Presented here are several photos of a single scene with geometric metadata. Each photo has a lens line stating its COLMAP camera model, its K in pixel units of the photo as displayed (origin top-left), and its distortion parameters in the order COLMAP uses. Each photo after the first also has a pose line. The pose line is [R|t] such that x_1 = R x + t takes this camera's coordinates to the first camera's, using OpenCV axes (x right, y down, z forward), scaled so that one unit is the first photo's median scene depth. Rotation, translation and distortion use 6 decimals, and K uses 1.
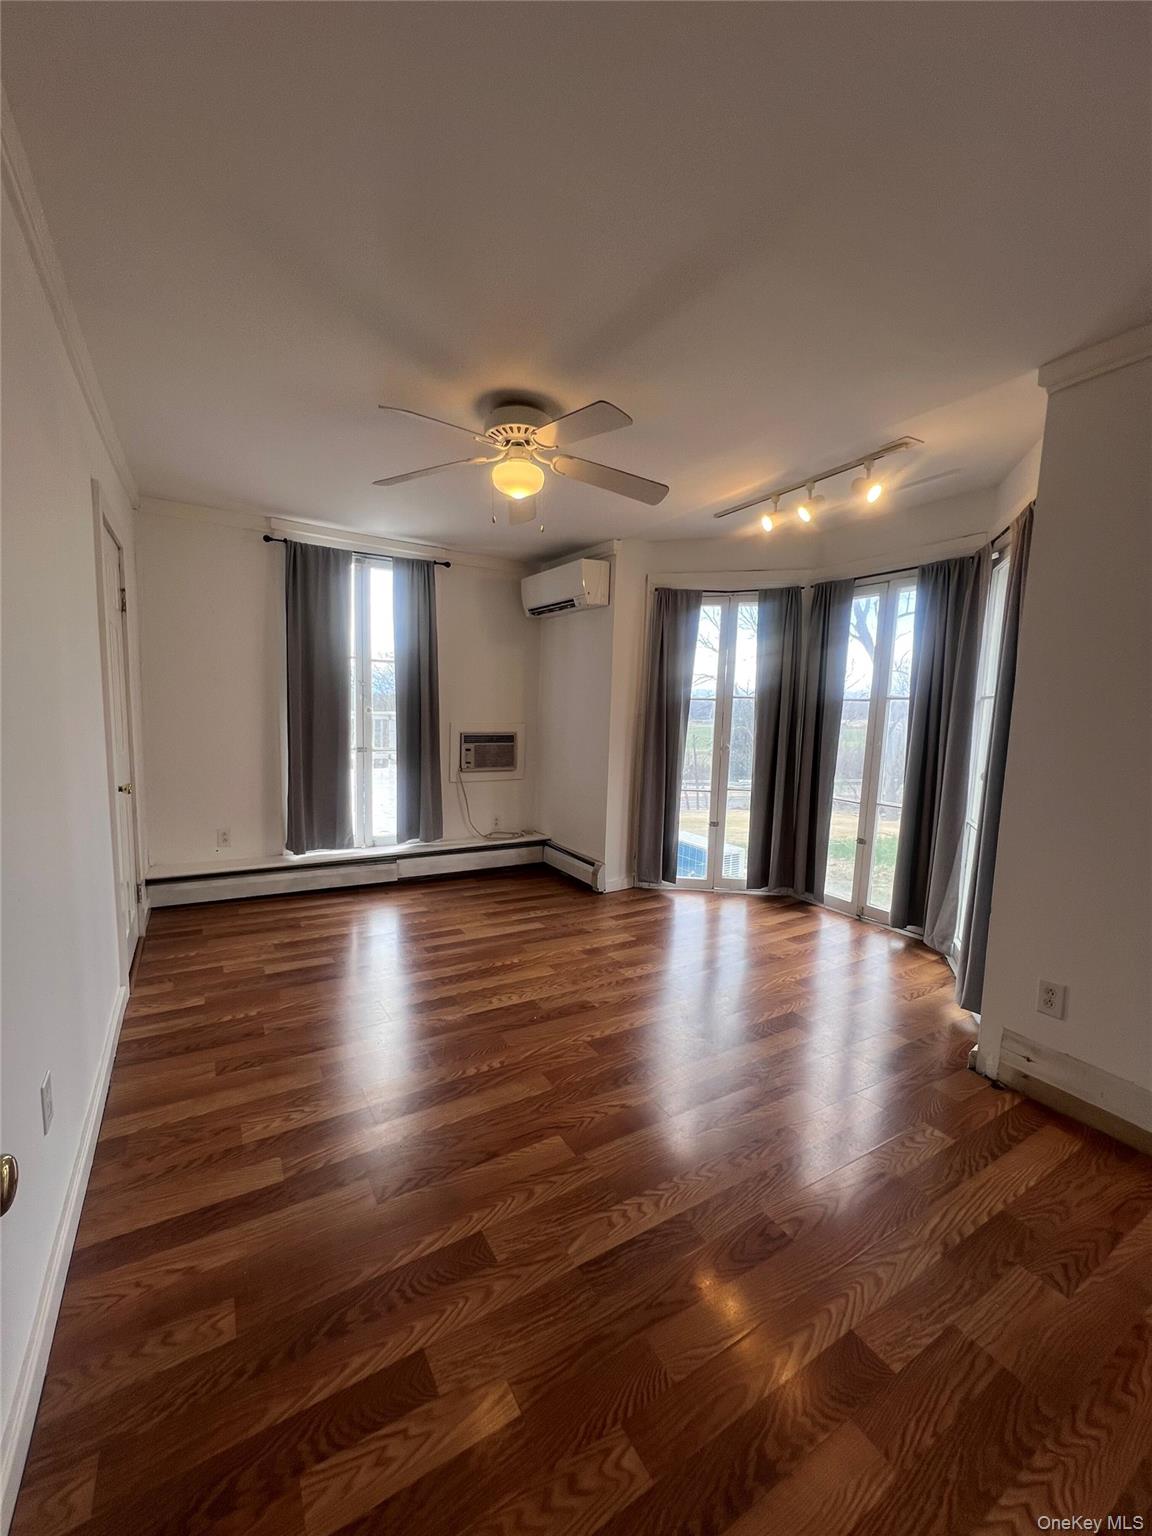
lens RADIAL K [[612.1, 0, 579.1], [0, 612.1, 778.3], [0, 0, 1]] dist [-0.002854, 0.000084]
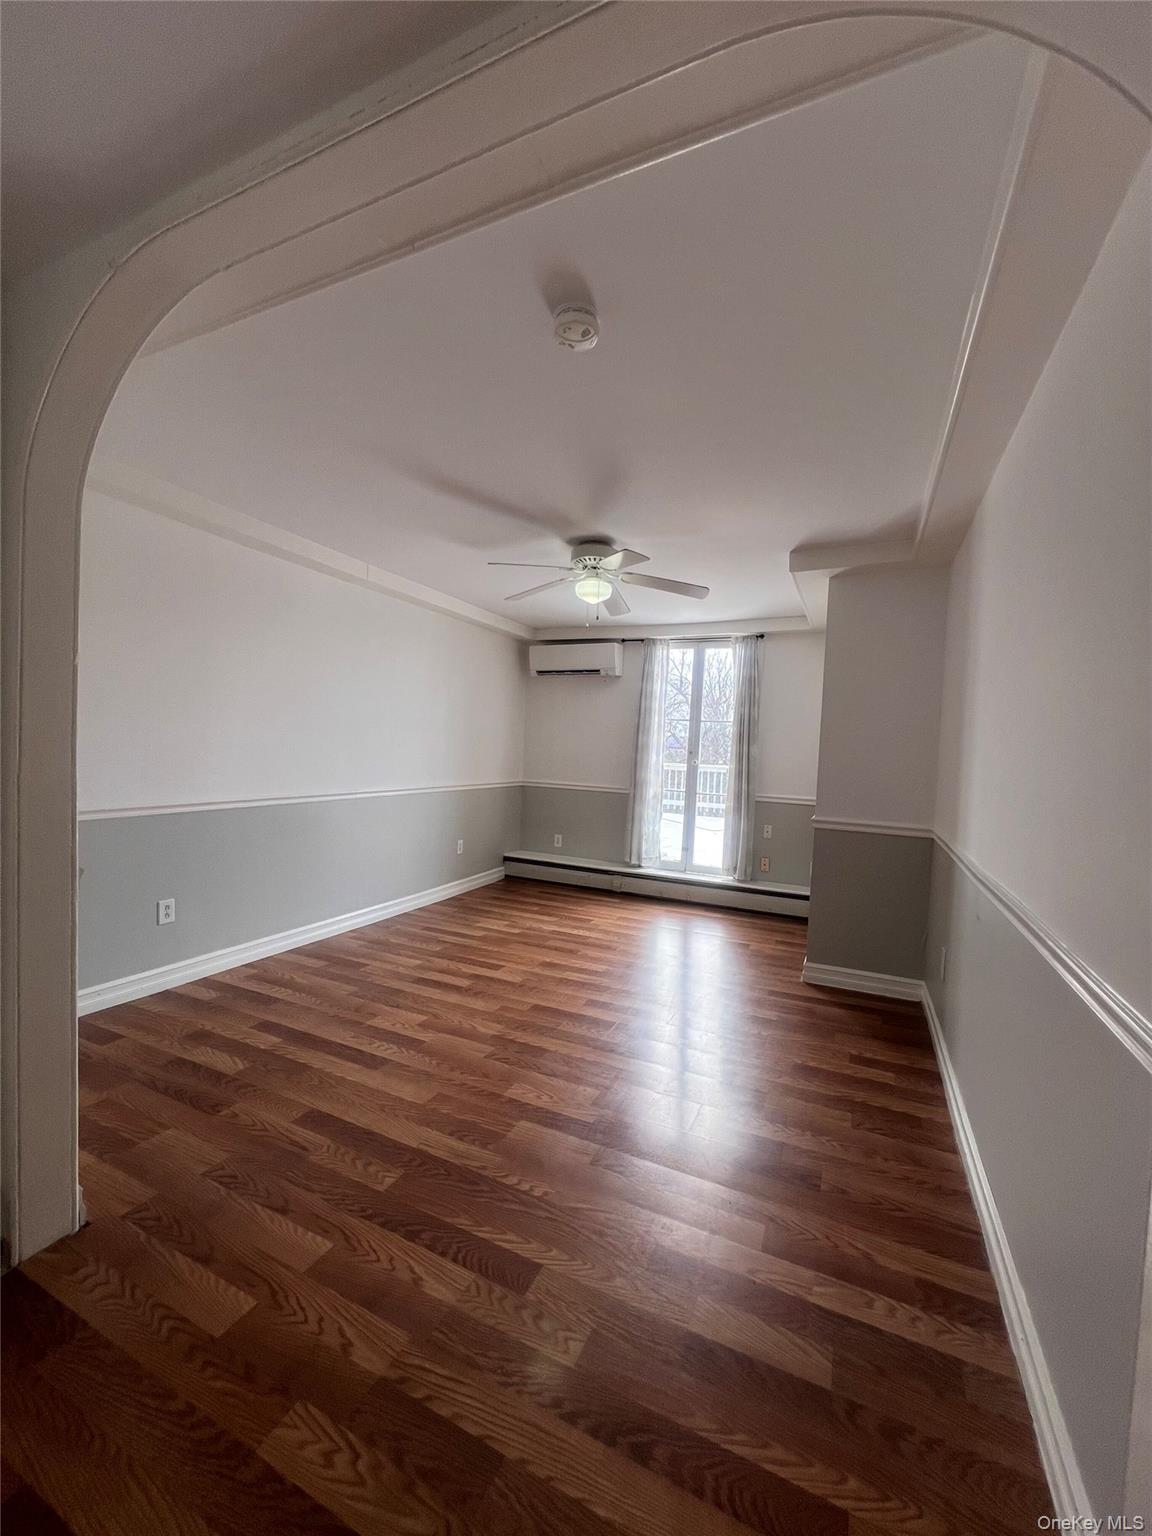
lens RADIAL K [[612.1, 0, 584.2], [0, 612.1, 766.0], [0, 0, 1]] dist [-0.002854, 0.000084]
pose [[0.551898, -0.001279, -0.833911, 0.893891], [-0.118449, 0.989740, -0.079909, 0.011106], [0.825457, 0.142877, 0.546083, 0.255501]]
